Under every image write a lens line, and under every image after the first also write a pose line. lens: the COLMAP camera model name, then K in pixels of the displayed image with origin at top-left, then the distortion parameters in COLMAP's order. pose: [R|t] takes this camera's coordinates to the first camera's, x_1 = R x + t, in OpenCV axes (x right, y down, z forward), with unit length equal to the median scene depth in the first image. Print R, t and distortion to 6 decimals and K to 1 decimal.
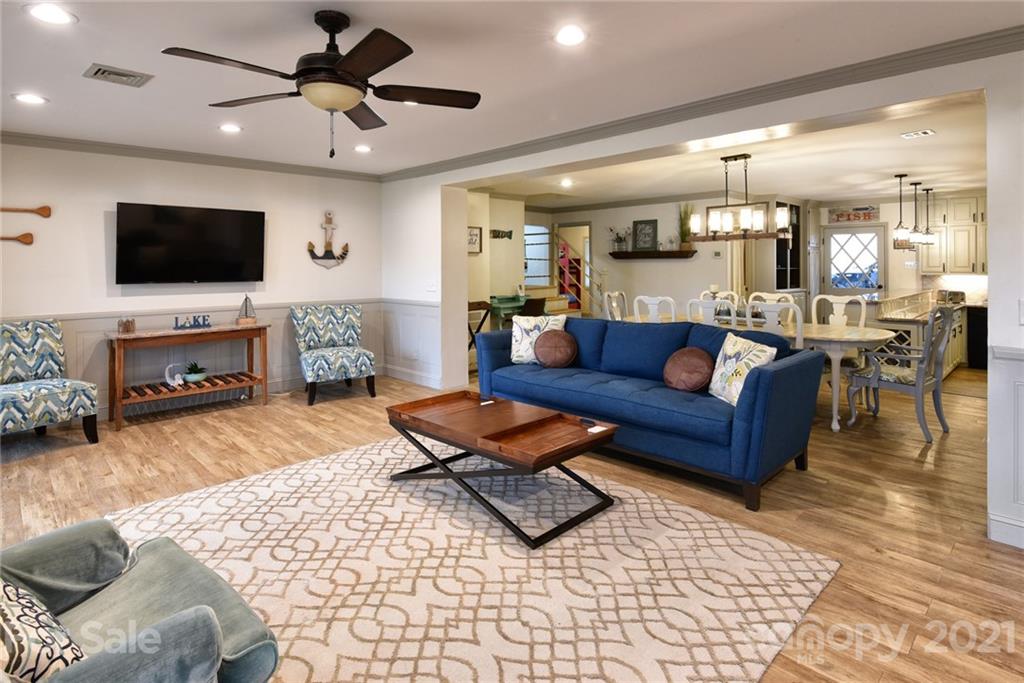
lens RADIAL K [[537.7, 0, 503.2], [0, 537.7, 258.8], [0, 0, 1]] dist [-0.001283, 0.000394]
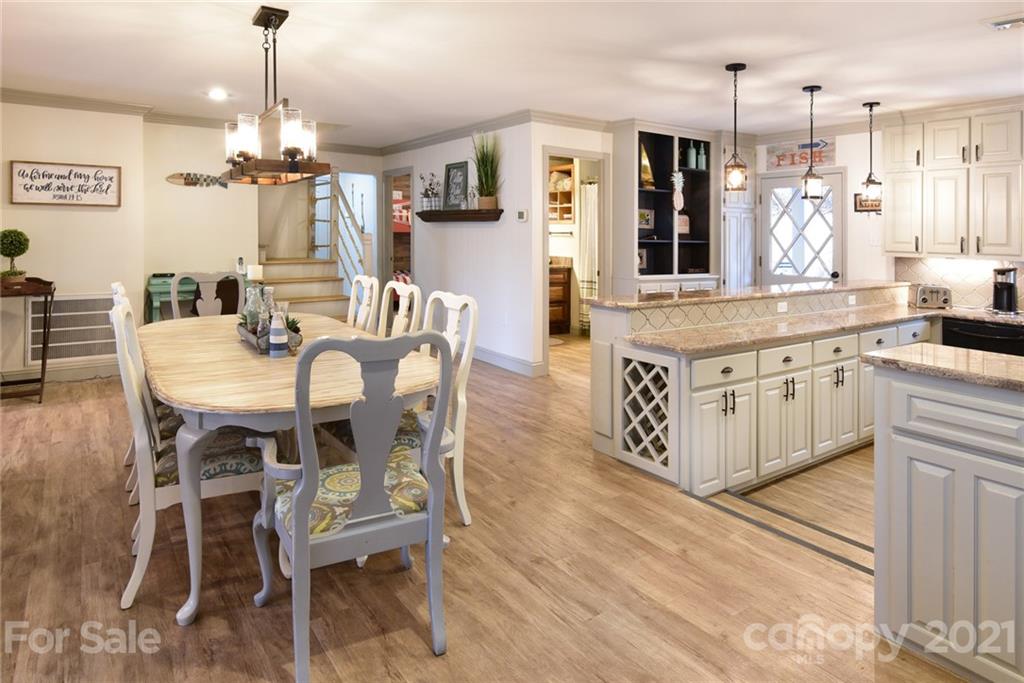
lens RADIAL K [[614.4, 0, 538.4], [0, 614.4, 212.5], [0, 0, 1]] dist [0.000032, 0.000202]
pose [[0.993439, 0.013004, -0.113625, 0.448836], [-0.015915, 0.999567, -0.024752, 0.005043], [0.113254, 0.026398, 0.993215, 0.280829]]
